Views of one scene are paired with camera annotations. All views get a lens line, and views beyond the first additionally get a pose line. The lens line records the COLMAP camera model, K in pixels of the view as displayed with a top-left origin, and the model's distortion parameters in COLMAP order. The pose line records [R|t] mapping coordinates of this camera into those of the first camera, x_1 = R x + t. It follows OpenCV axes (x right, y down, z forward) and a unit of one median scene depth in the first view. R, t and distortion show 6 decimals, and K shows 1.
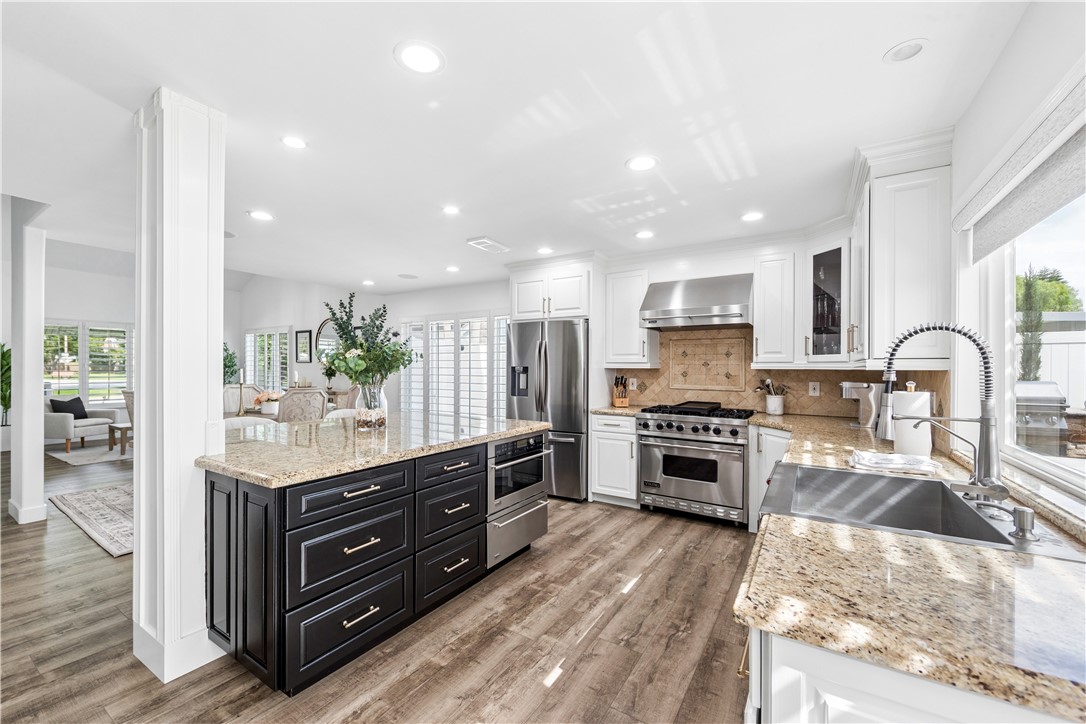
lens RADIAL K [[433.4, 0, 531.5], [0, 433.4, 371.5], [0, 0, 1]] dist [-0.000342, -0.001316]
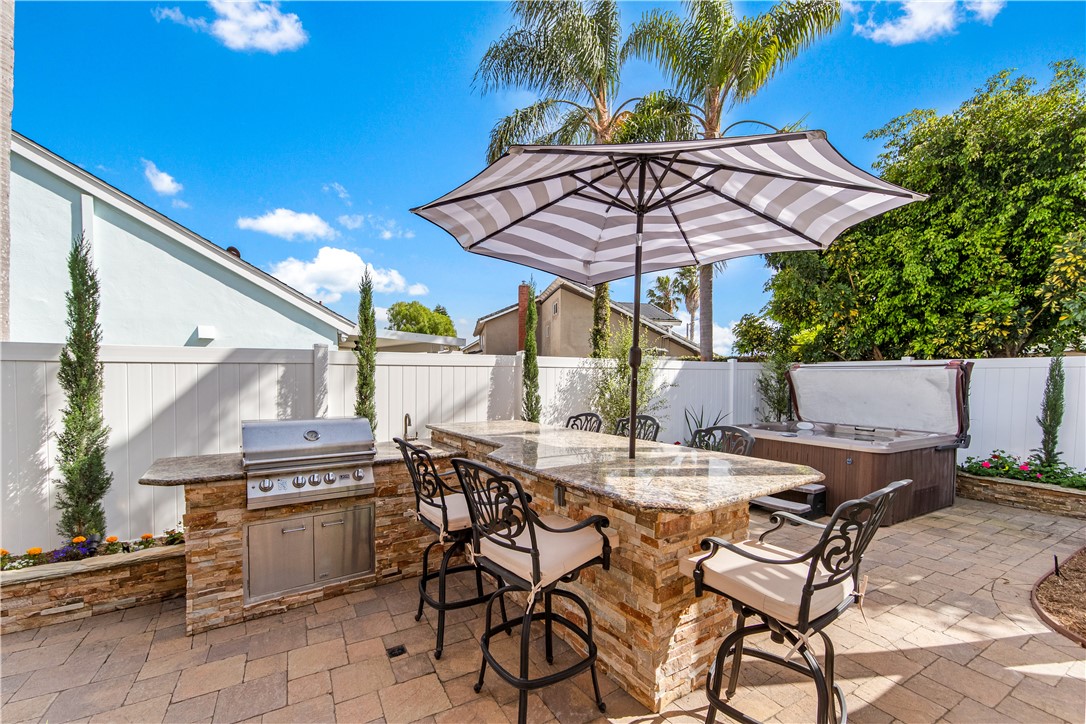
lens RADIAL K [[433.4, 0, 540.7], [0, 433.4, 394.9], [0, 0, 1]] dist [-0.000342, -0.001316]
pose [[0.476301, -0.034710, 0.878597, 0.912962], [-0.001497, 0.999187, 0.040285, -0.065022], [-0.879281, -0.020503, 0.475861, 0.491077]]
